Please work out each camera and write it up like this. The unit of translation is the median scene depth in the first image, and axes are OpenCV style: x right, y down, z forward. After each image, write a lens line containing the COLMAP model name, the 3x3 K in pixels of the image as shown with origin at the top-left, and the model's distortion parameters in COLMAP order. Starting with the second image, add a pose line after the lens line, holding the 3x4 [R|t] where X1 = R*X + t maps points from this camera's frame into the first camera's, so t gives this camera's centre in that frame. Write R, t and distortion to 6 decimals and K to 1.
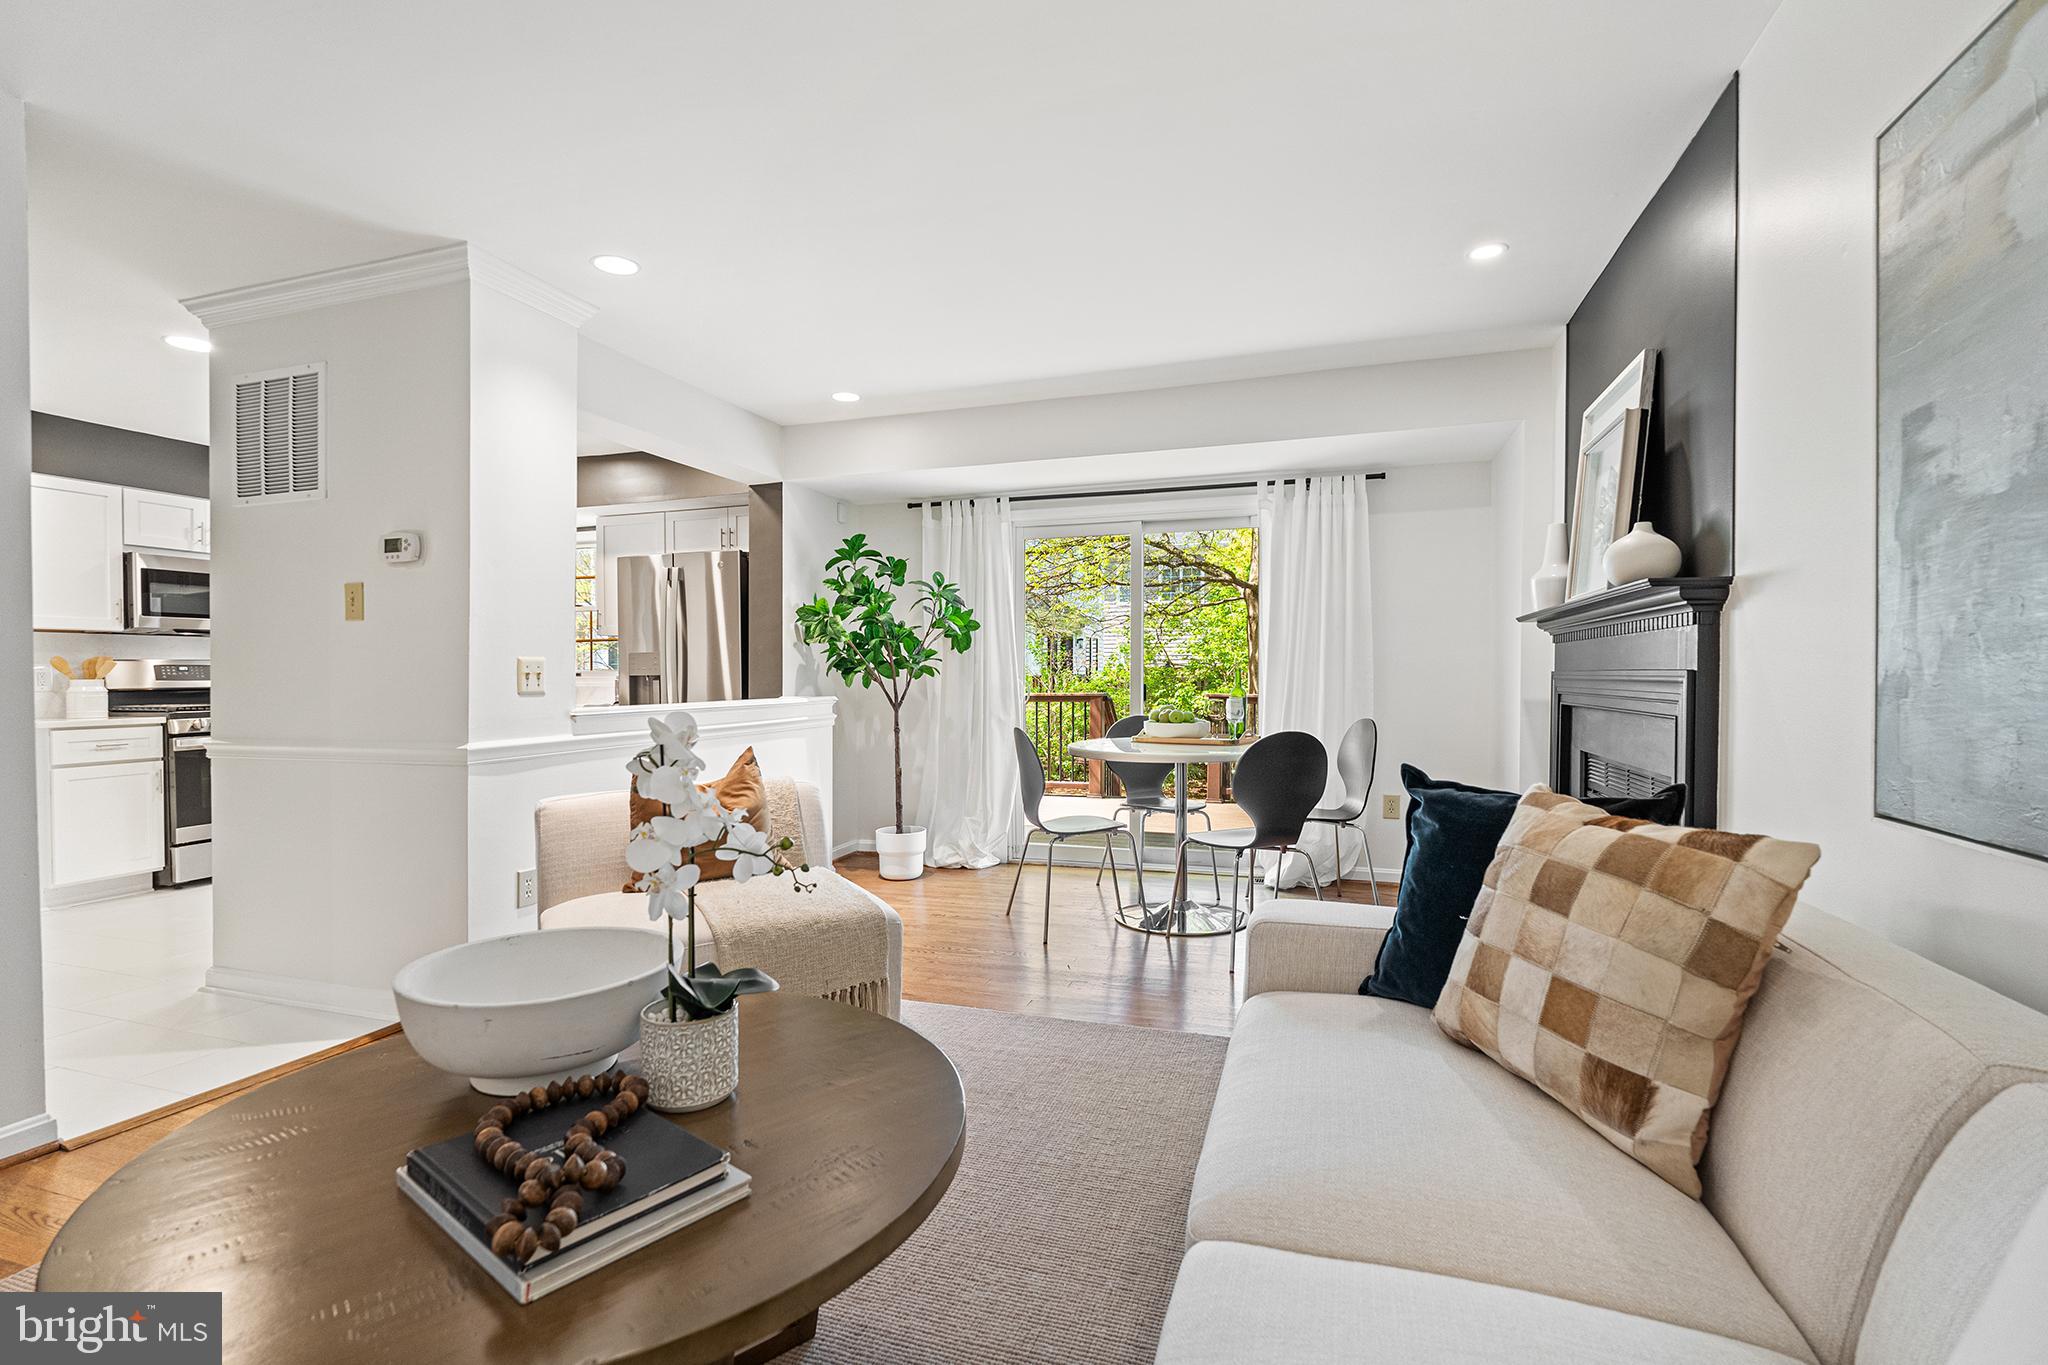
lens RADIAL K [[966.7, 0, 1020.2], [0, 966.7, 690.3], [0, 0, 1]] dist [-0.000505, 0.000727]
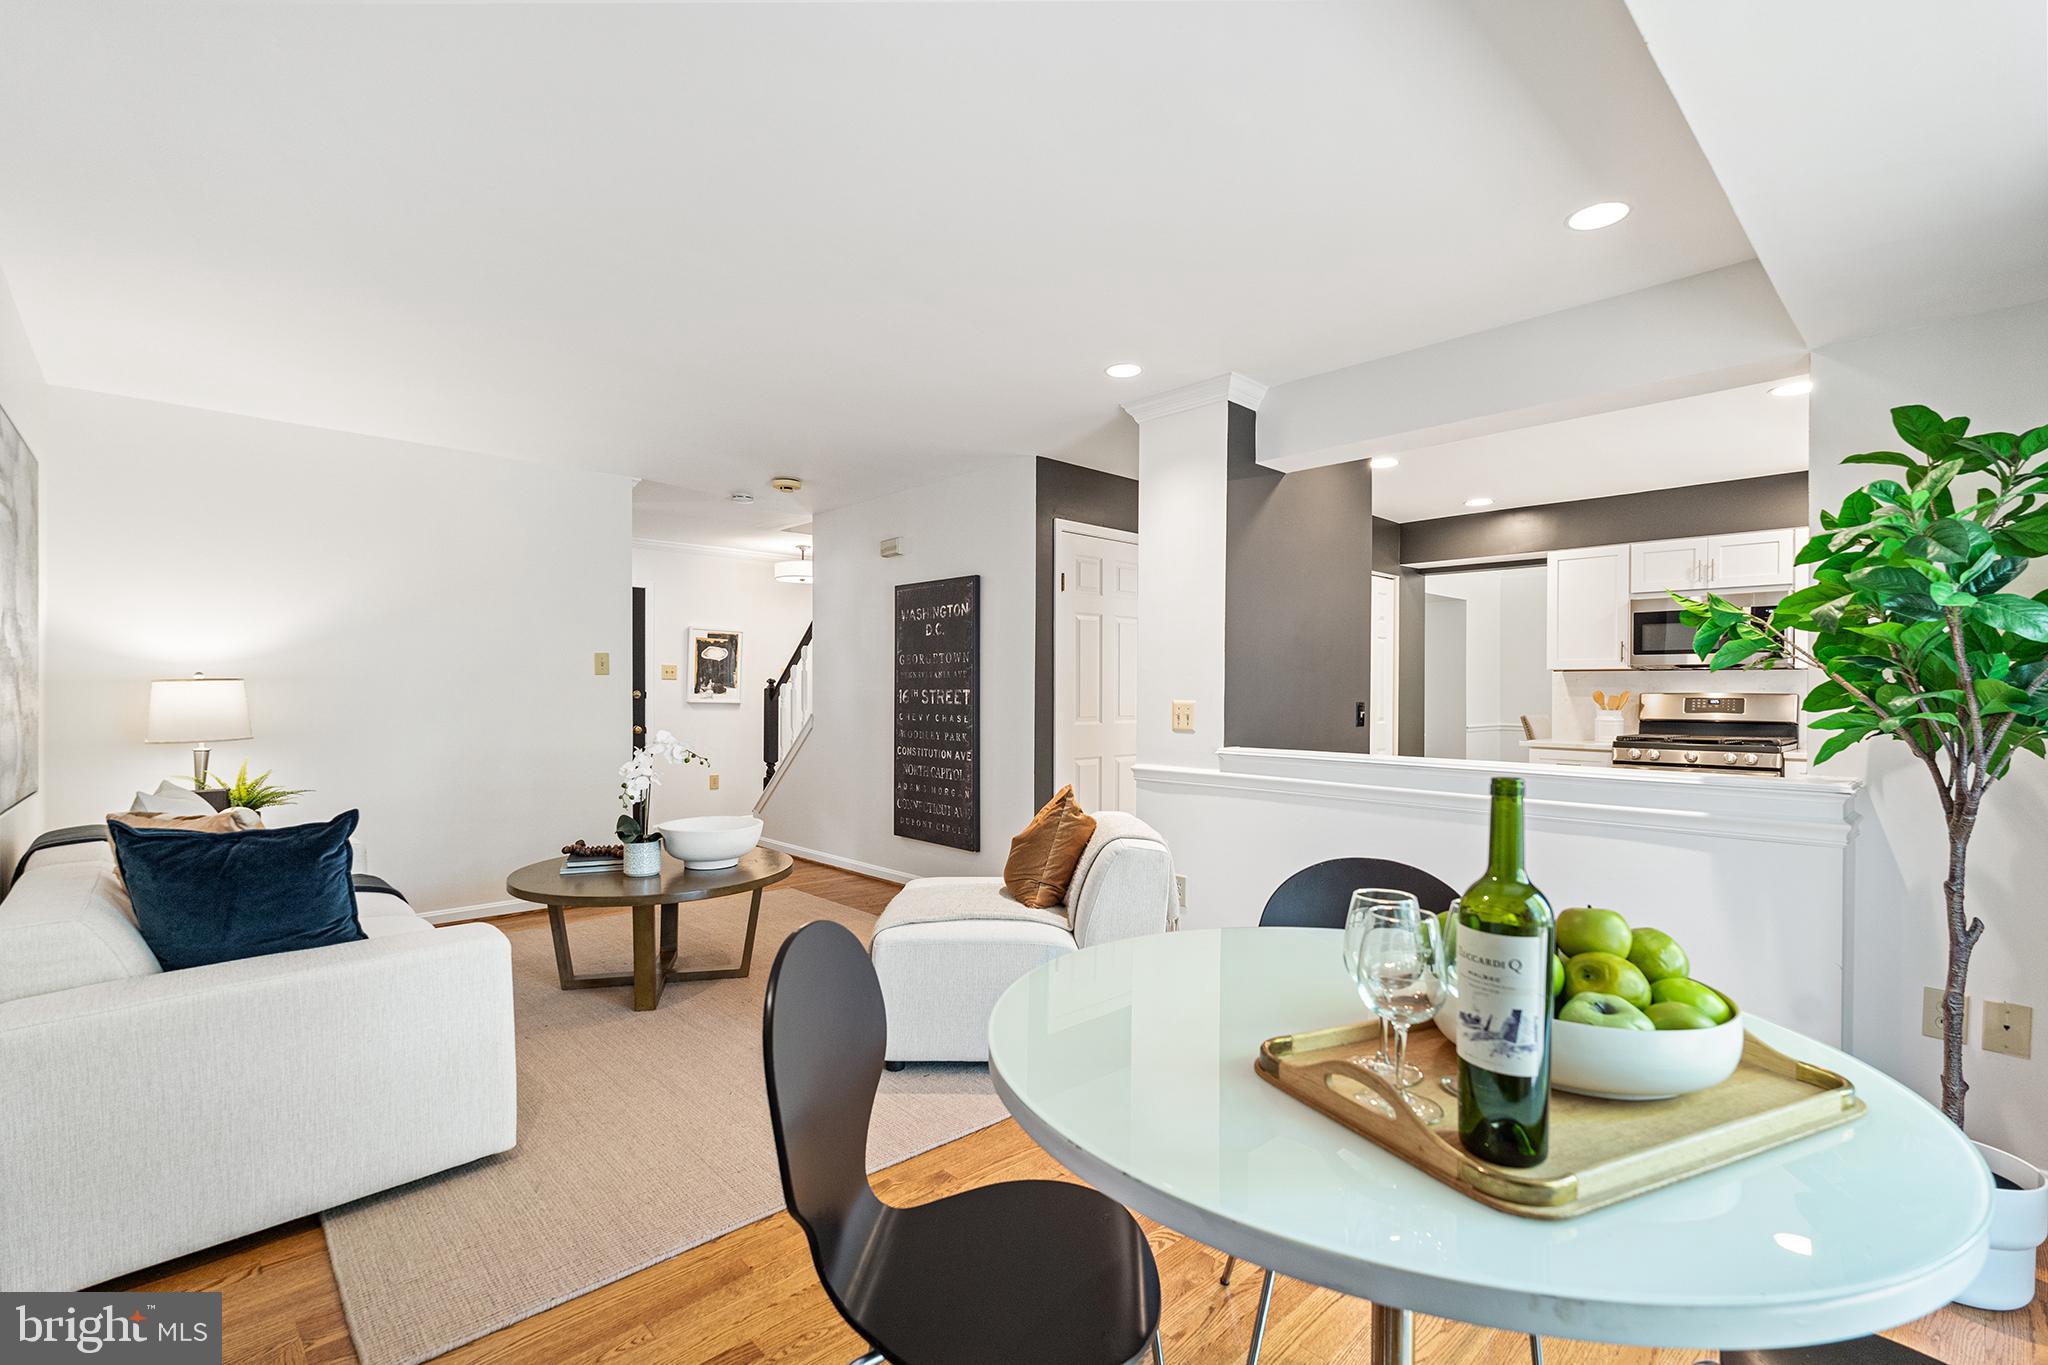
lens RADIAL K [[907.7, 0, 1025.9], [0, 907.7, 690.7], [0, 0, 1]] dist [-0.002985, 0.001263]
pose [[-0.466699, 0.005624, -0.884398, 0.378352], [-0.016892, 0.999741, 0.015271, -0.039271], [0.884255, 0.022066, -0.466483, 0.870859]]
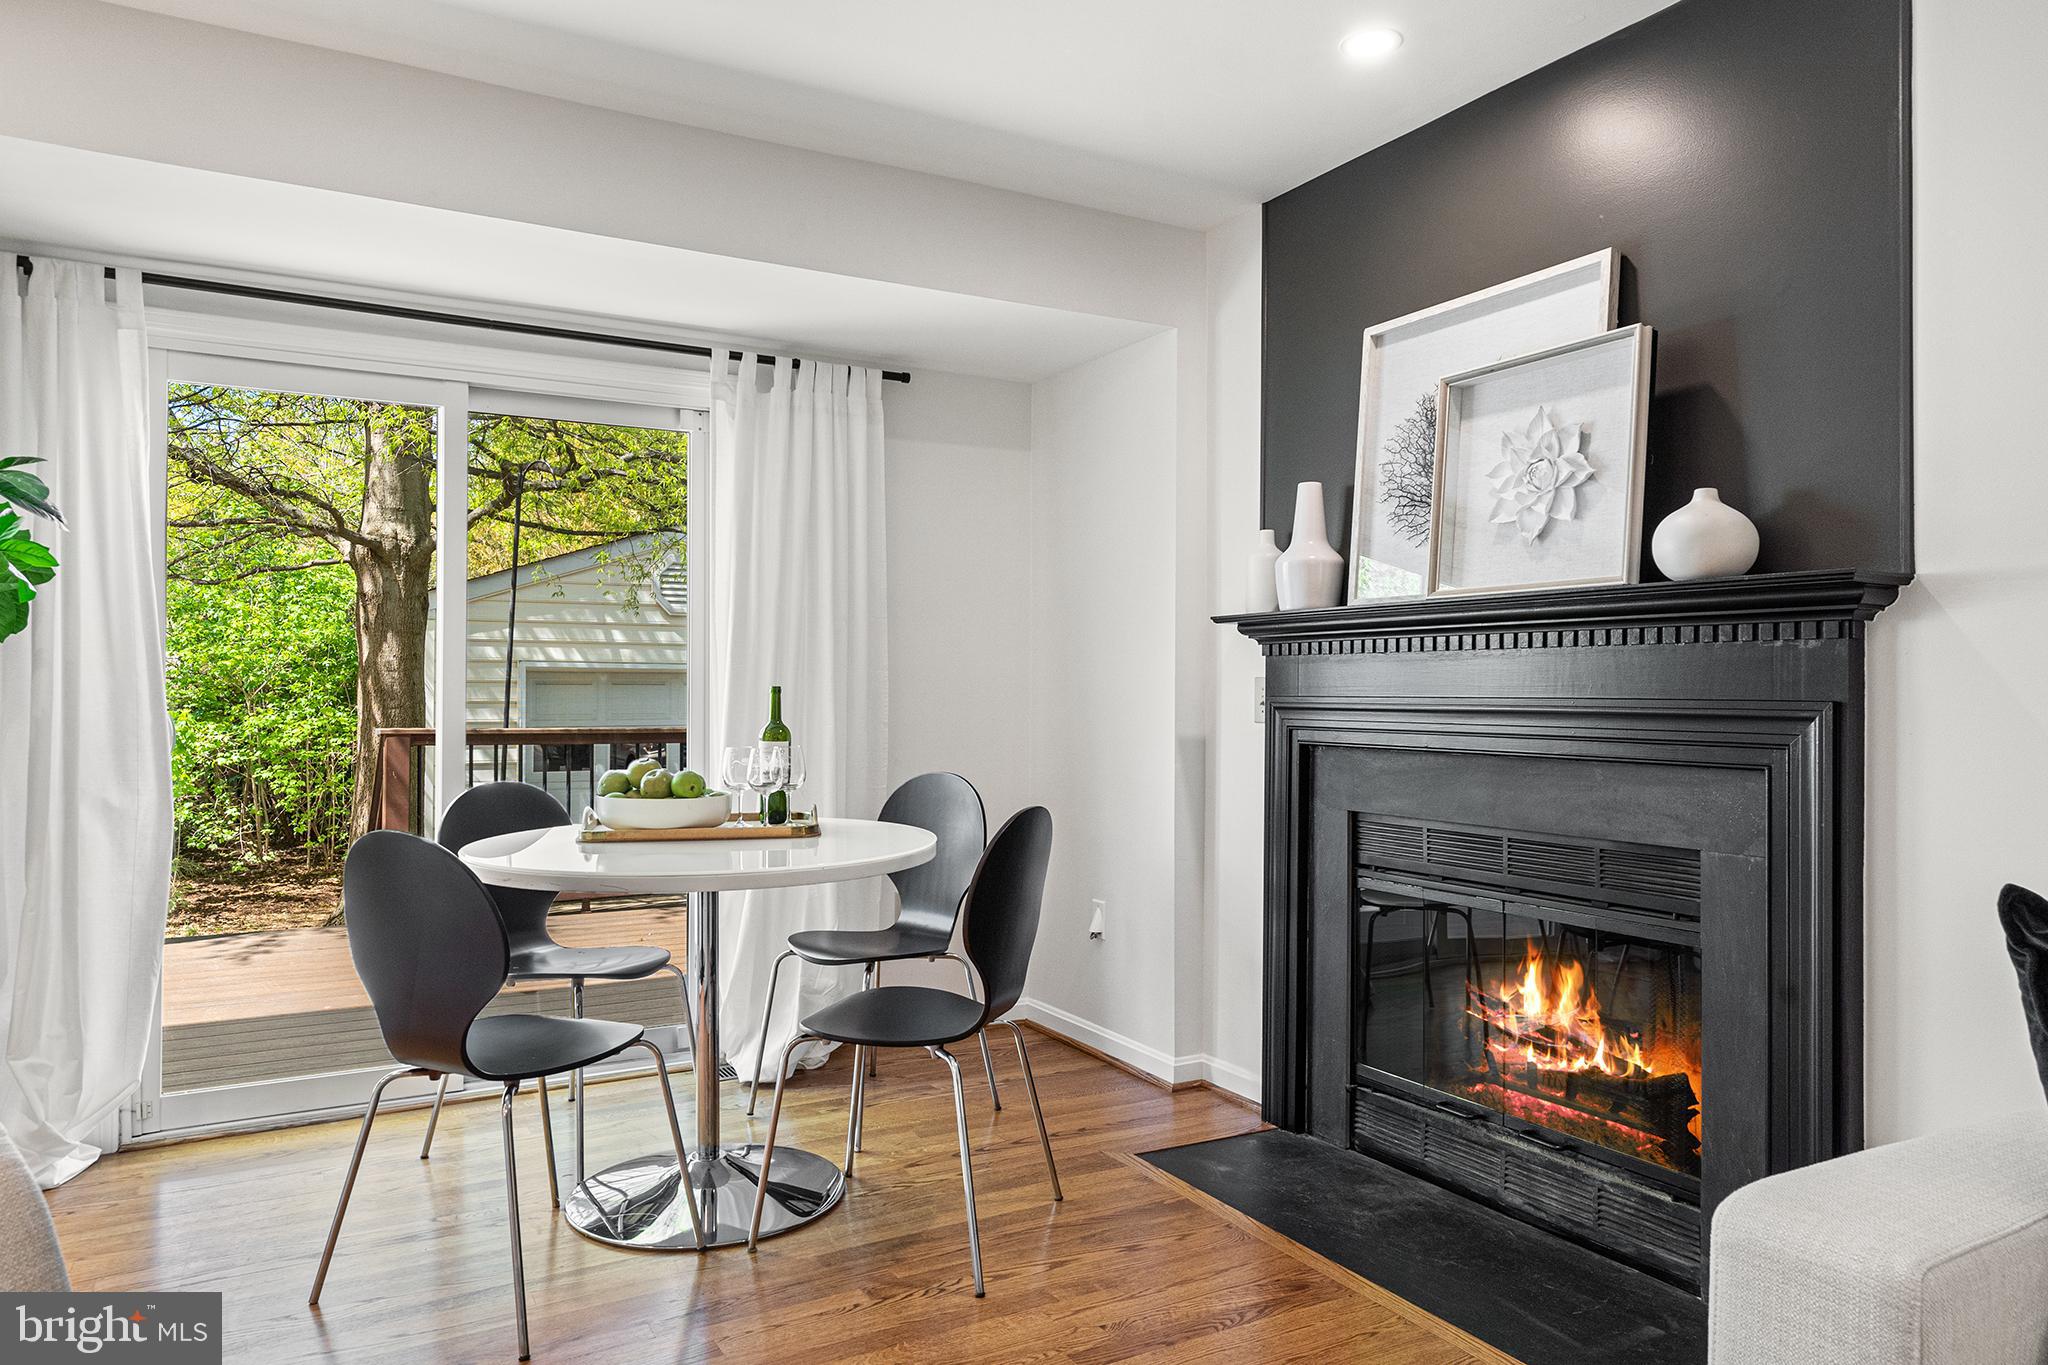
lens RADIAL K [[1309.1, 0, 1018.1], [0, 1309.1, 676.4], [0, 0, 1]] dist [-0.007252, -0.003077]
pose [[0.667699, 0.016911, 0.744240, -0.192205], [0.004014, 0.999646, -0.026316, -0.007736], [-0.744421, 0.020559, 0.667394, 0.374362]]
